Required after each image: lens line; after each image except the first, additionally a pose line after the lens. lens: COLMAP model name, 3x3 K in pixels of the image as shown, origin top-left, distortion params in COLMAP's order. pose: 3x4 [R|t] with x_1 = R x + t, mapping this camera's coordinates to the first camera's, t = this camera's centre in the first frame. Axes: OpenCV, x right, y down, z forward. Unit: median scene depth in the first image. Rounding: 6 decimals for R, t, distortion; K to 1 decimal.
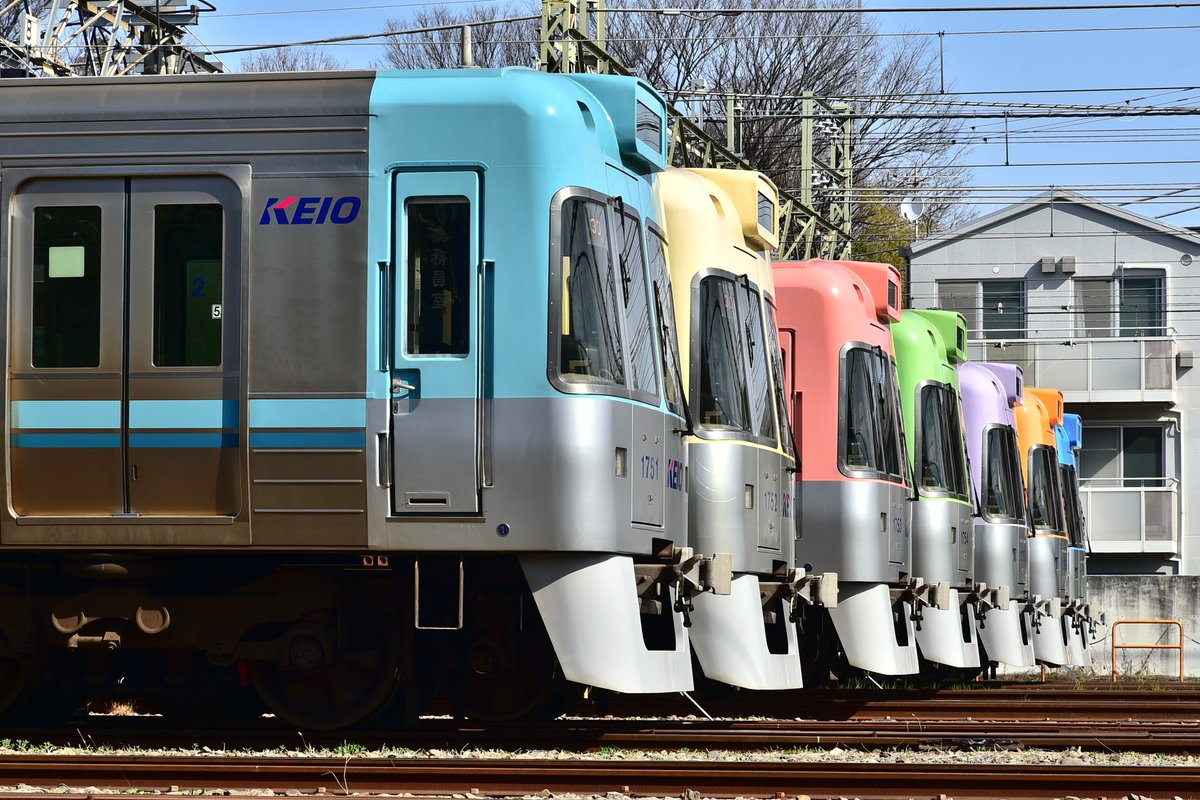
lens RADIAL K [[4444.3, 0, 600.0], [0, 4444.3, 400.0], [0, 0, 1]] dist [0.284854, -4.774262]
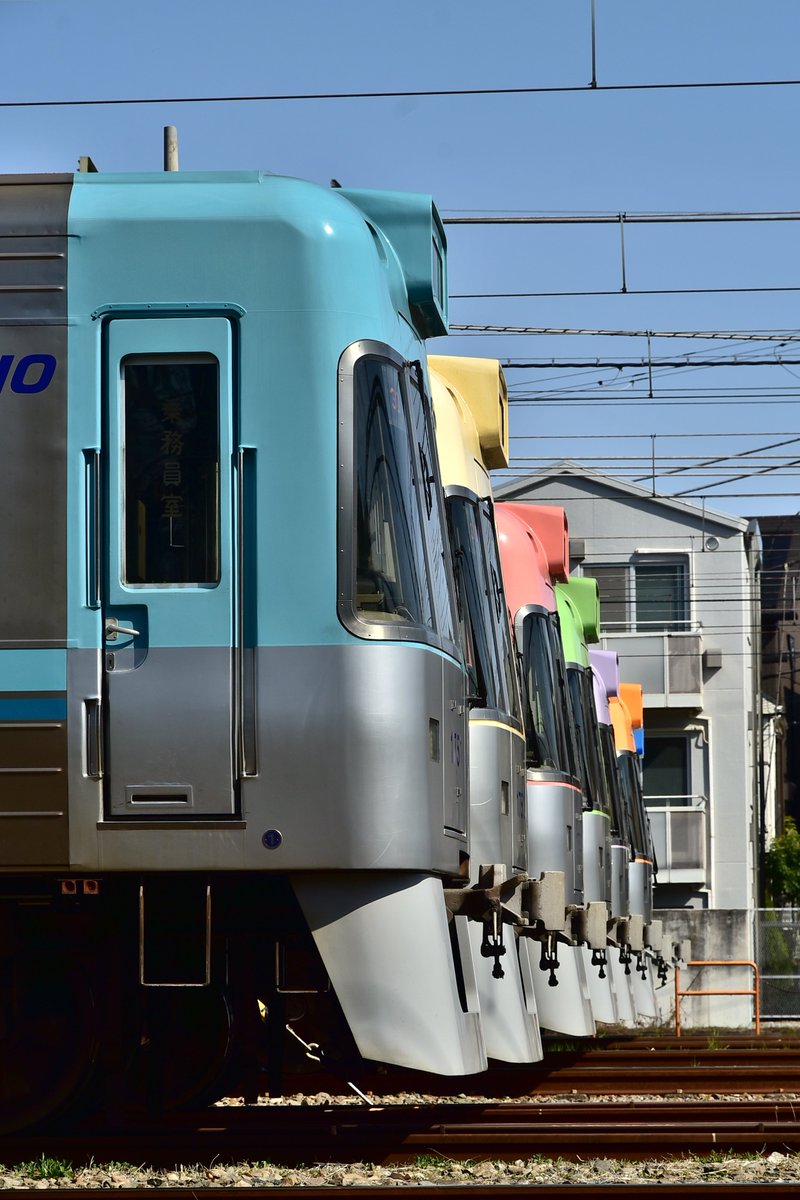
lens RADIAL K [[4444.3, 0, 400.0], [0, 4444.3, 600.0], [0, 0, 1]] dist [0.284854, -4.774262]
pose [[0.990606, -0.001367, 0.136741, -0.095236], [0.005842, 0.999460, -0.032333, 0.014573], [-0.136623, 0.032828, 0.990079, 0.316031]]
